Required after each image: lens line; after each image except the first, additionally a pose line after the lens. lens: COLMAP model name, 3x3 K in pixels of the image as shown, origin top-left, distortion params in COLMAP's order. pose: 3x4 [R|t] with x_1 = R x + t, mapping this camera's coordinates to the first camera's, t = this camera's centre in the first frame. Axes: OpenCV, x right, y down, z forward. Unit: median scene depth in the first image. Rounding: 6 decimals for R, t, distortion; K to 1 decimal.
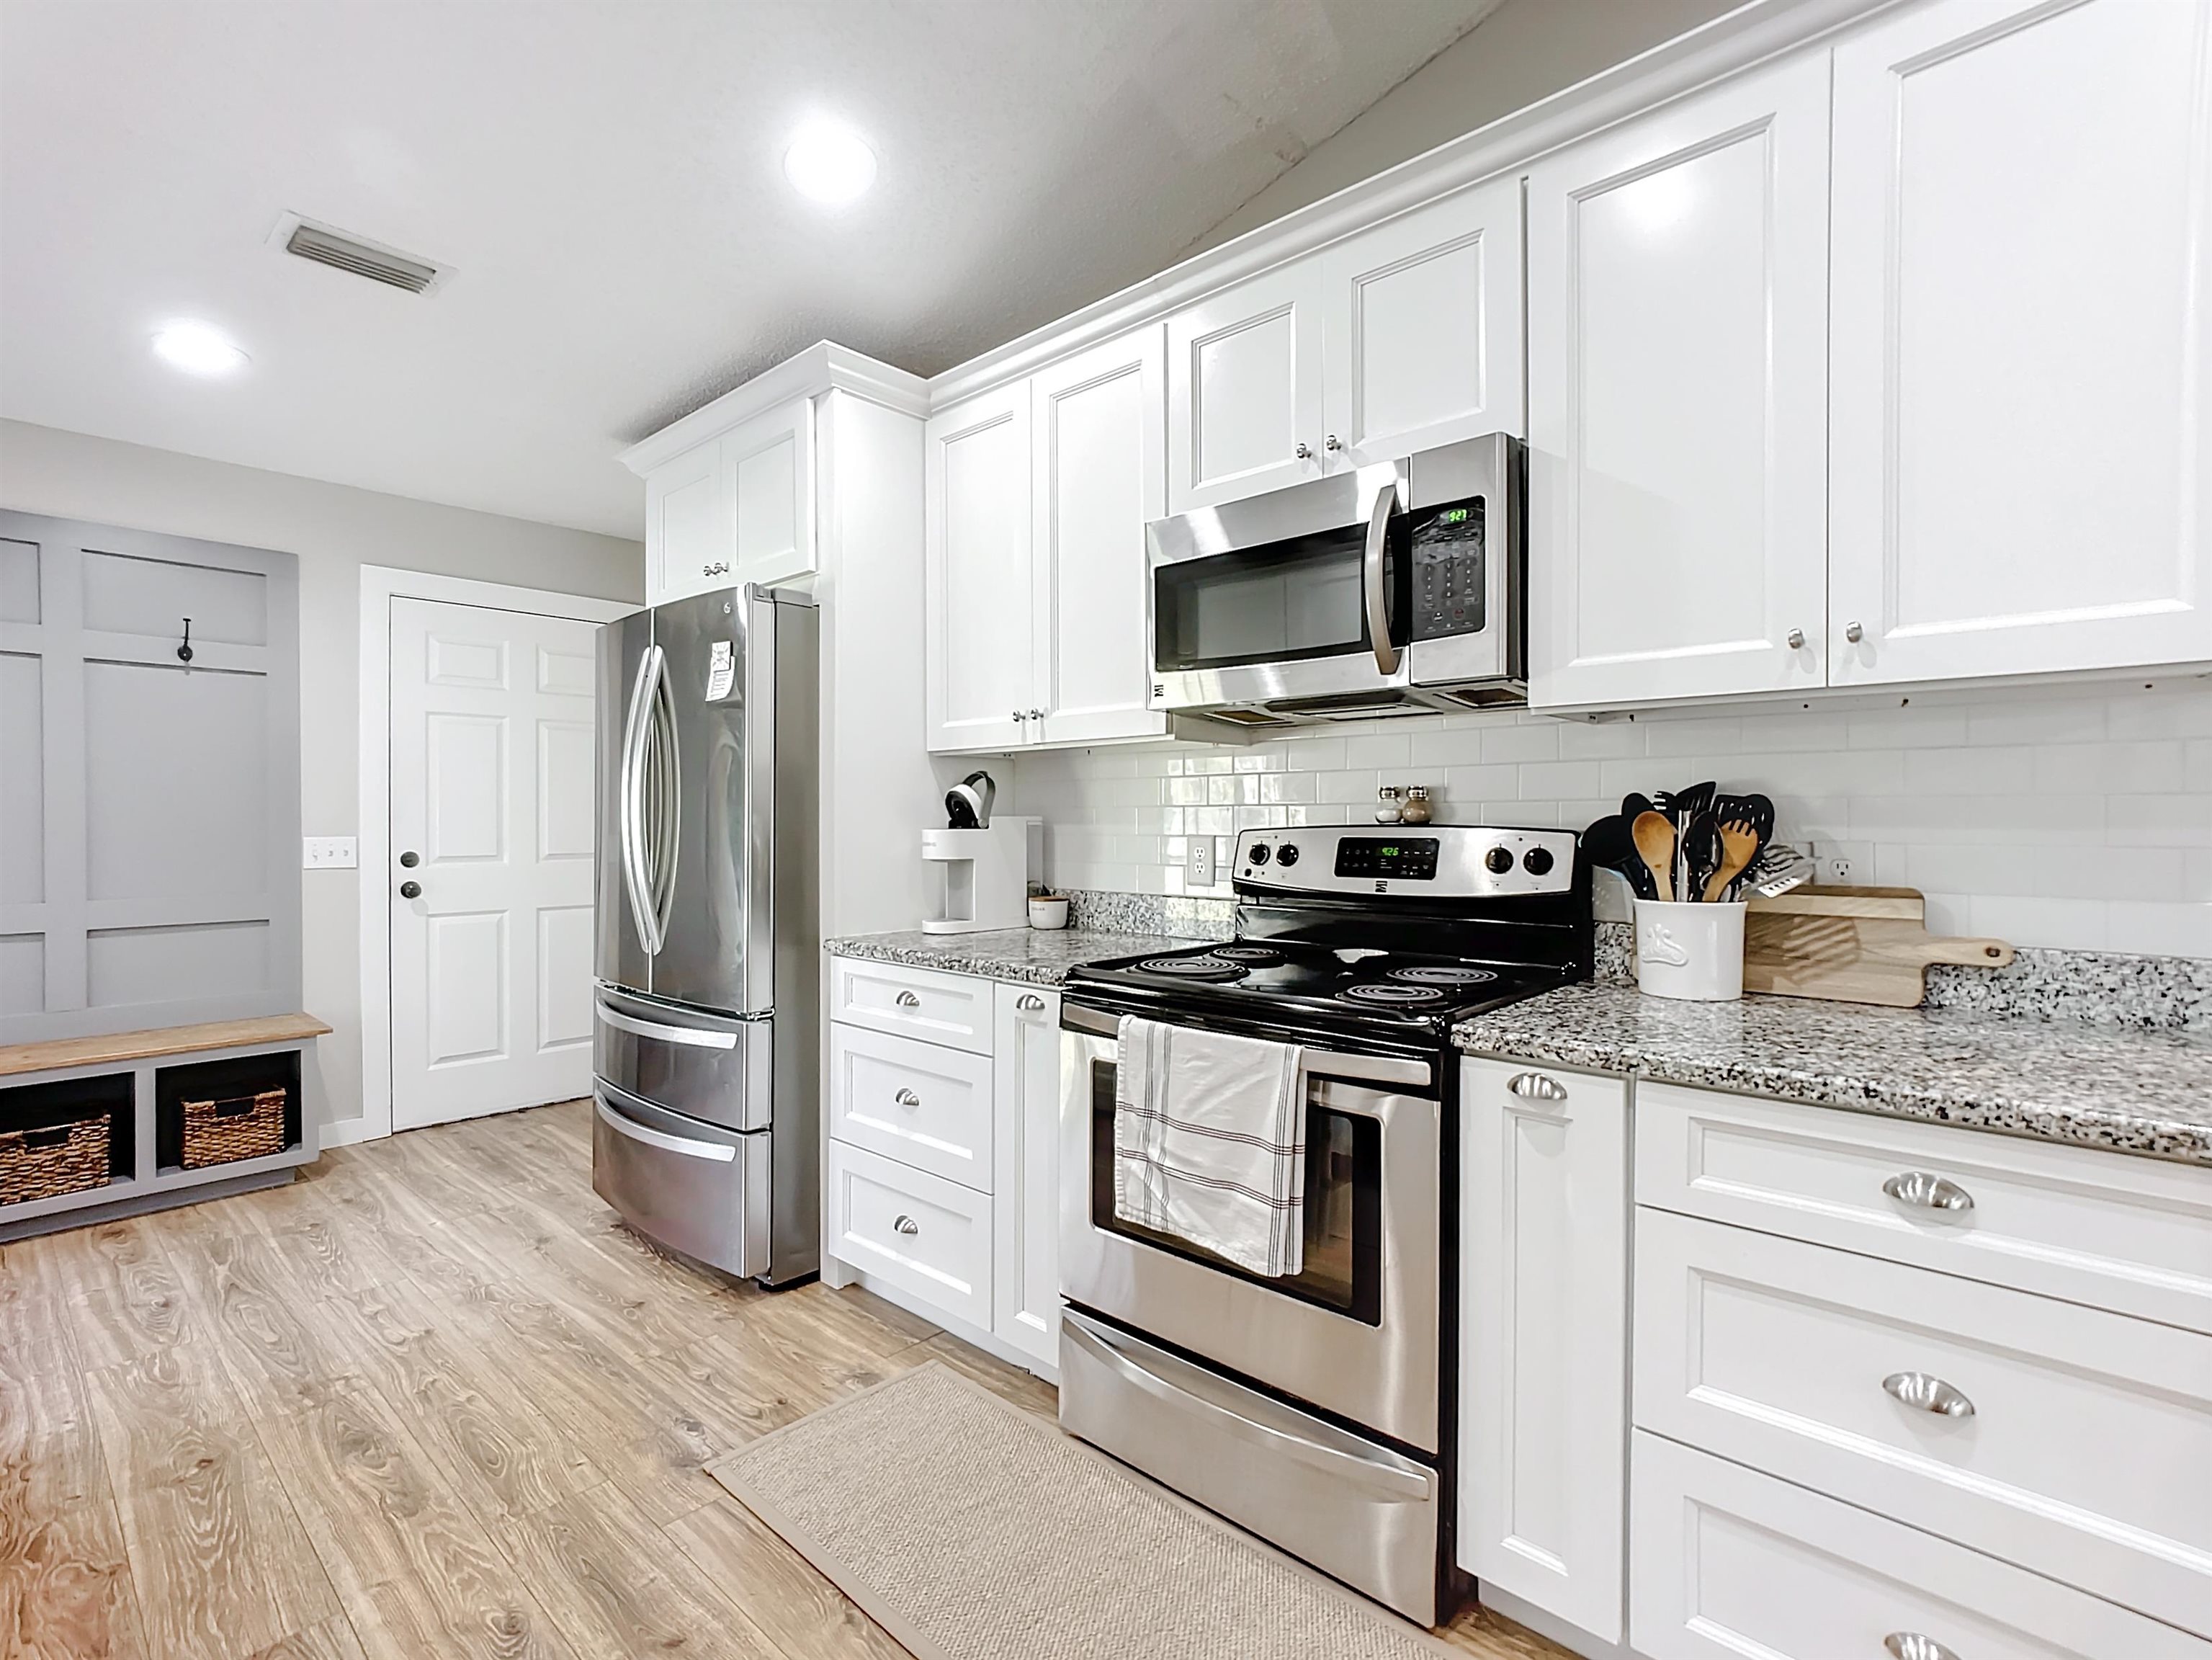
lens RADIAL K [[1016.5, 0, 1102.5], [0, 1016.5, 821.3], [0, 0, 1]] dist [-0.002116, 0.005614]
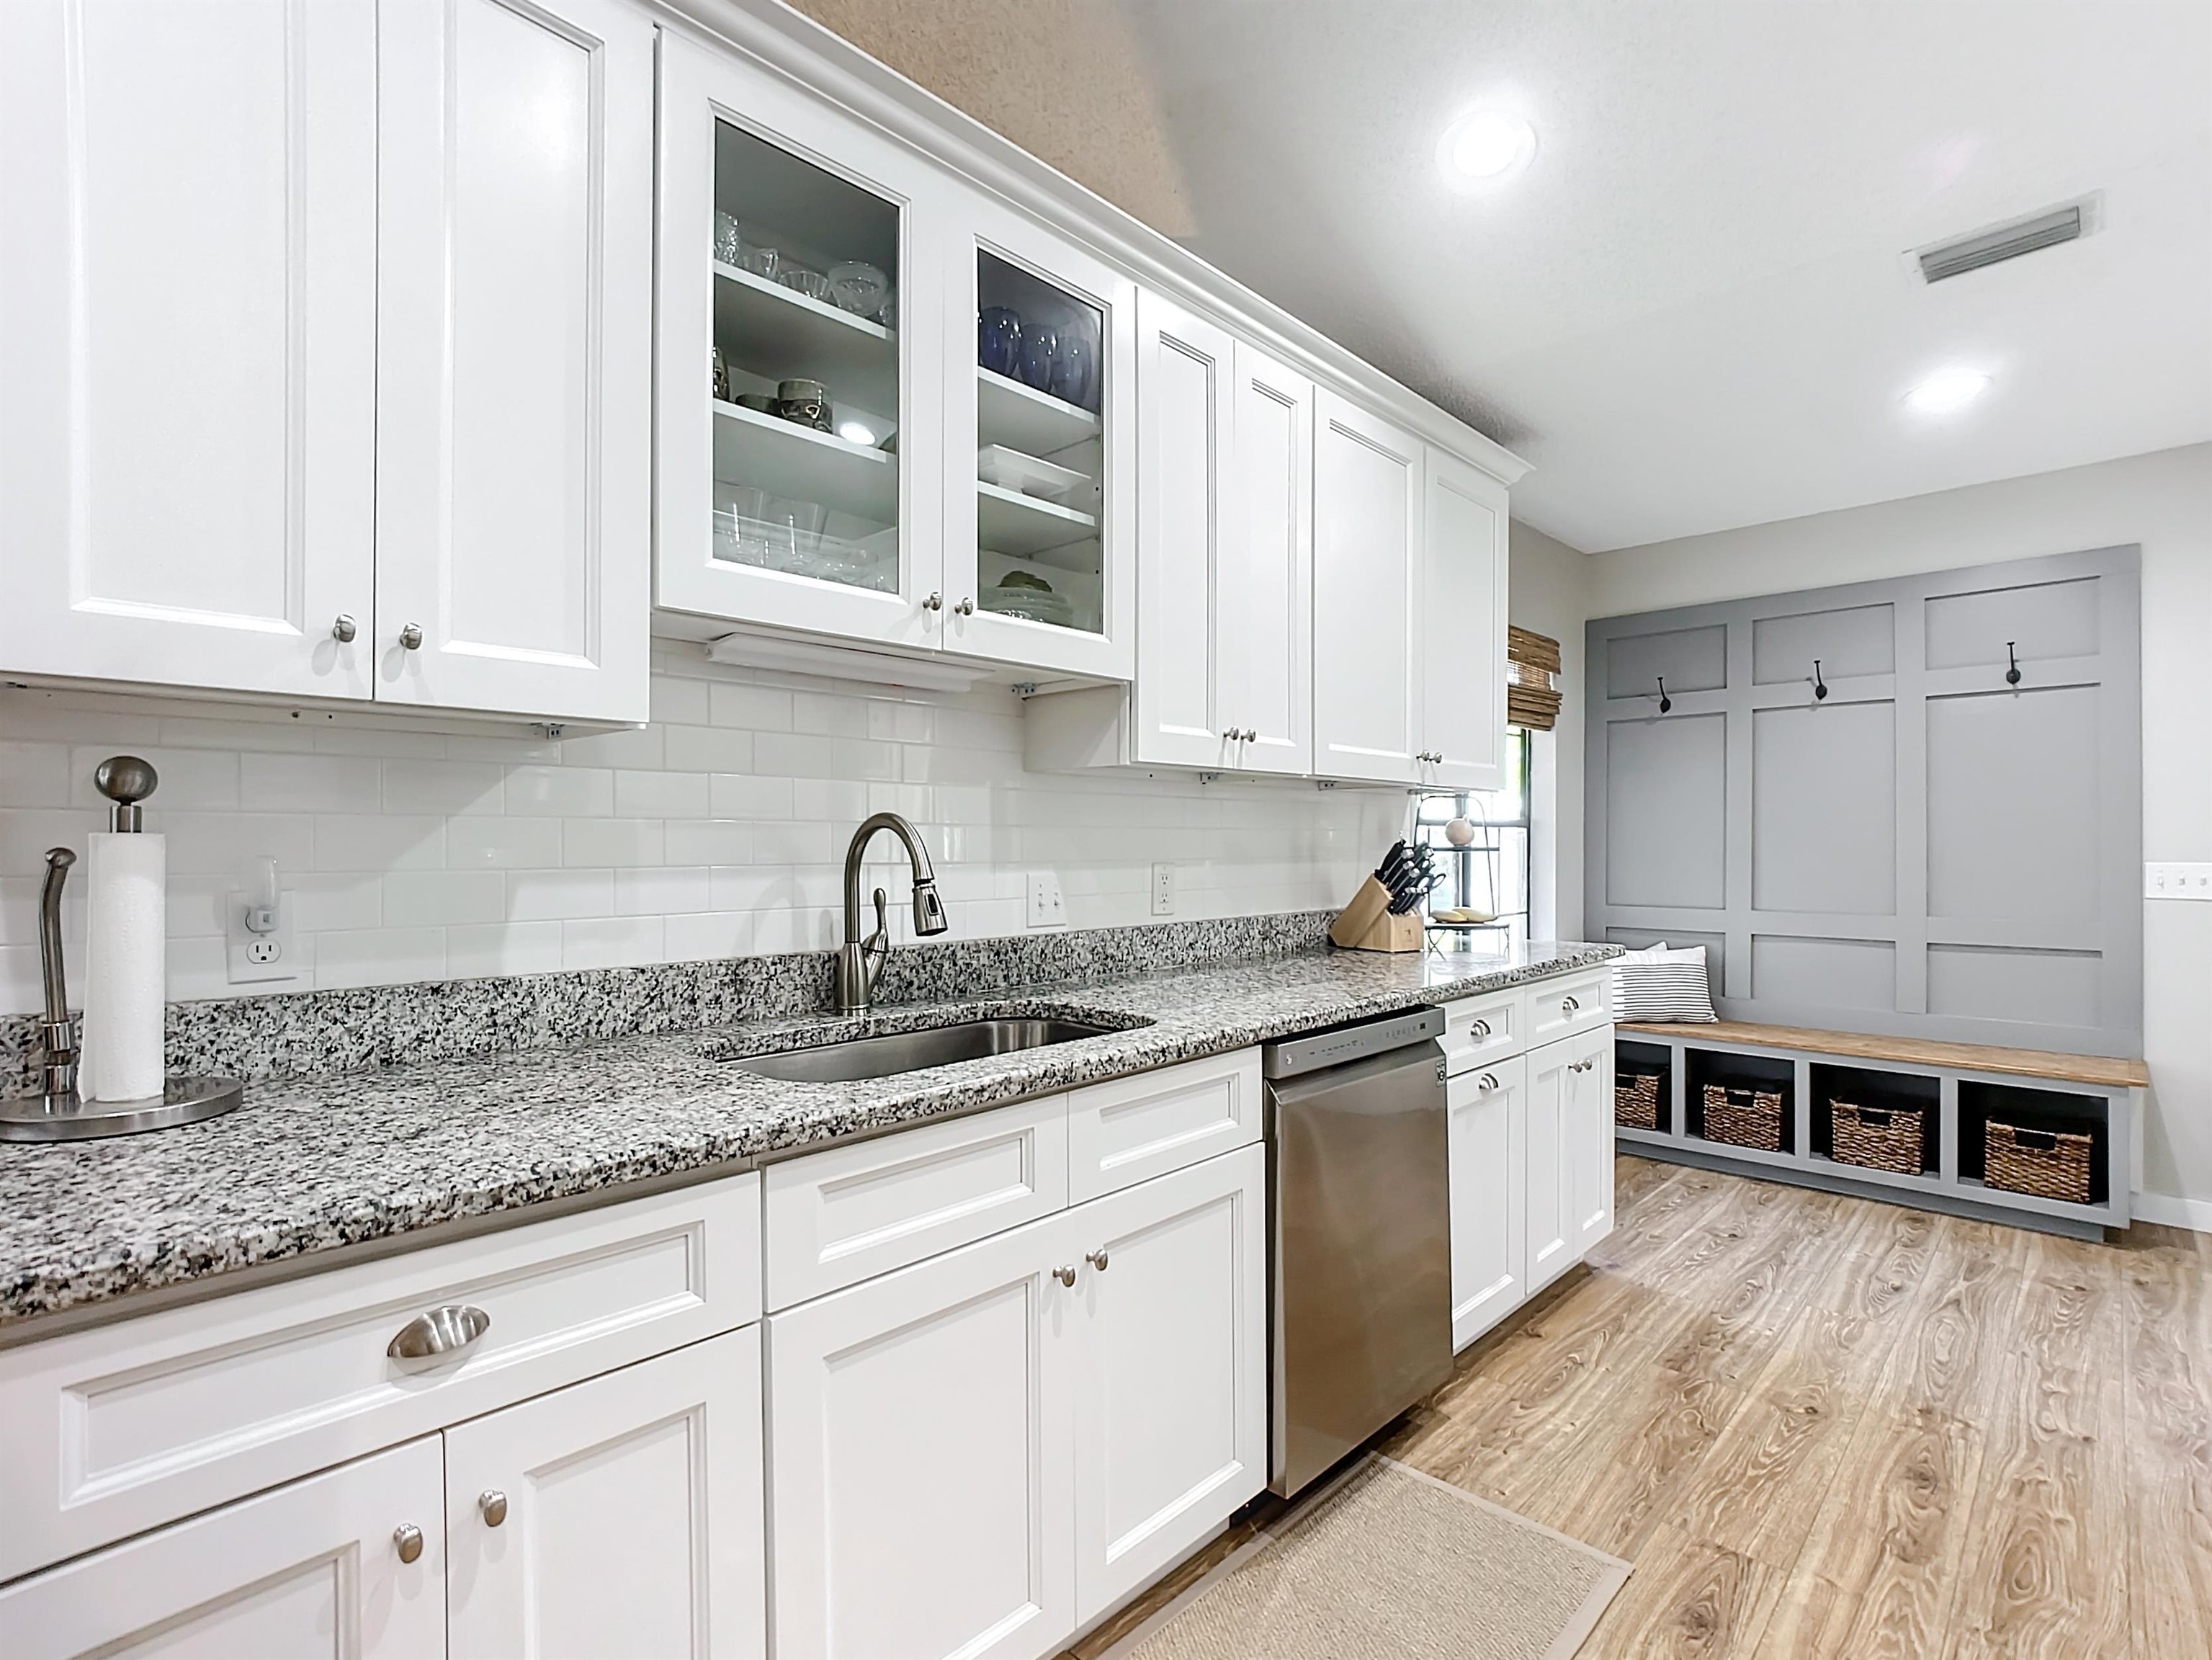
lens RADIAL K [[1099.5, 0, 1106.0], [0, 1099.5, 830.0], [0, 0, 1]] dist [-0.002004, 0.001478]
pose [[-0.043954, -0.016236, -0.998902, 0.306266], [0.004187, 0.999856, -0.016436, 0.000119], [0.999025, -0.004905, -0.043879, 0.217211]]
